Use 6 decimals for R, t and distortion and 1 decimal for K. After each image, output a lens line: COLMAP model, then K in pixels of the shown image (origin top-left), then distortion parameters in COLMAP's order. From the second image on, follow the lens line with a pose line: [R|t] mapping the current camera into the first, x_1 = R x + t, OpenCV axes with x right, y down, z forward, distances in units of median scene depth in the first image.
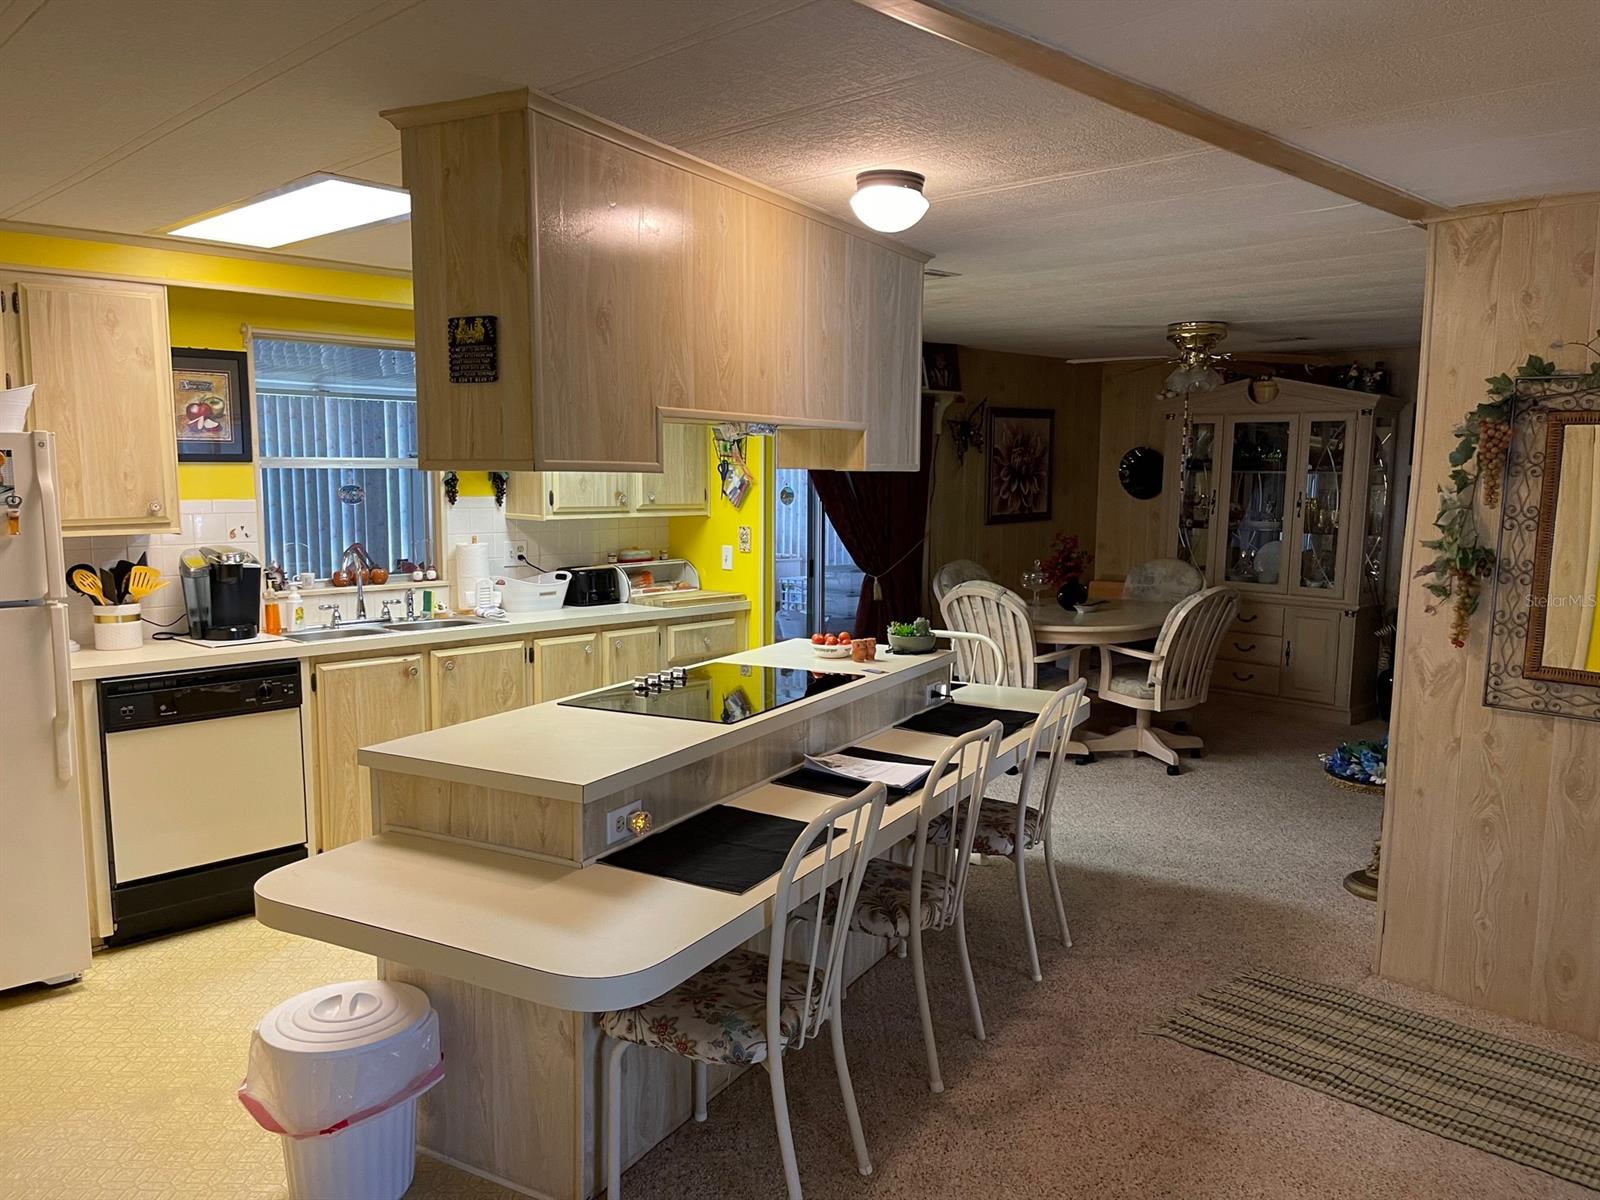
lens RADIAL K [[1209.2, 0, 792.4], [0, 1209.2, 602.0], [0, 0, 1]] dist [0.020442, -0.010712]
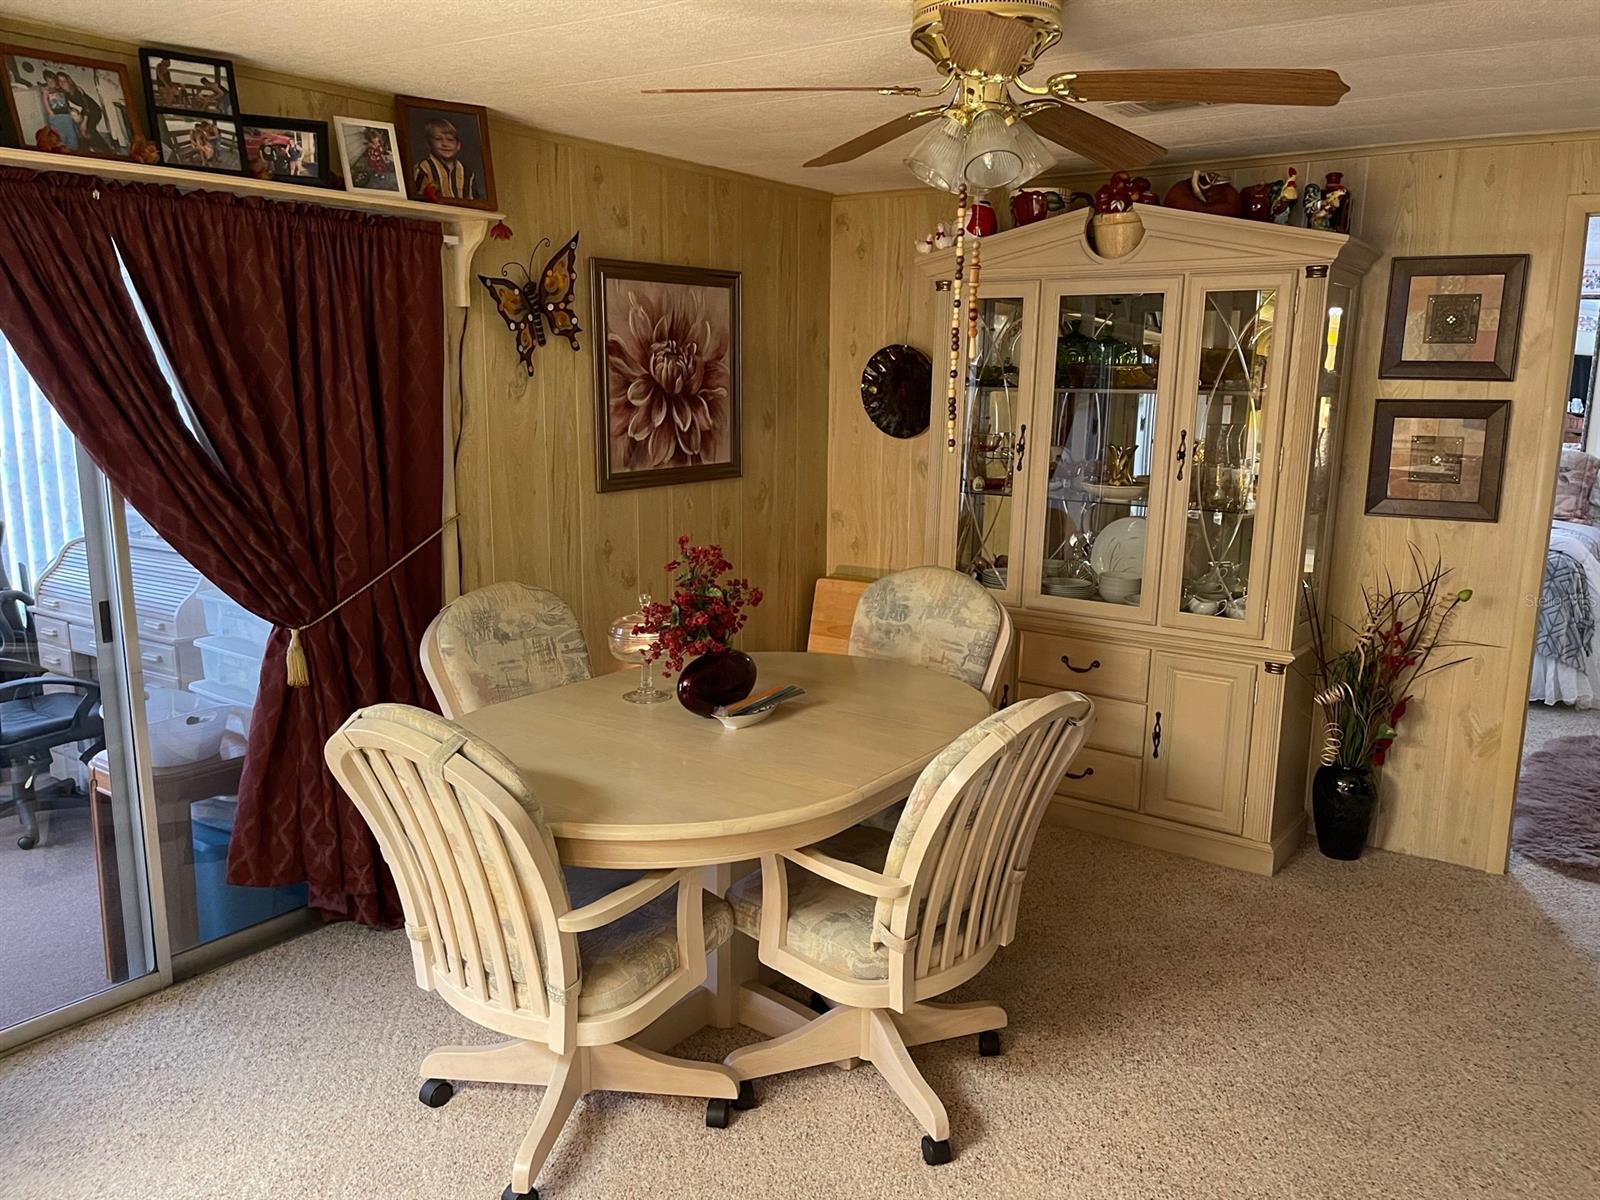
lens RADIAL K [[1209.2, 0, 804.6], [0, 1209.2, 605.3], [0, 0, 1]] dist [0.020442, -0.010712]
pose [[0.985948, -0.027664, 0.164746, 0.168197], [0.015154, 0.996938, 0.076714, -0.057109], [-0.166363, -0.073139, 0.983348, 0.500705]]
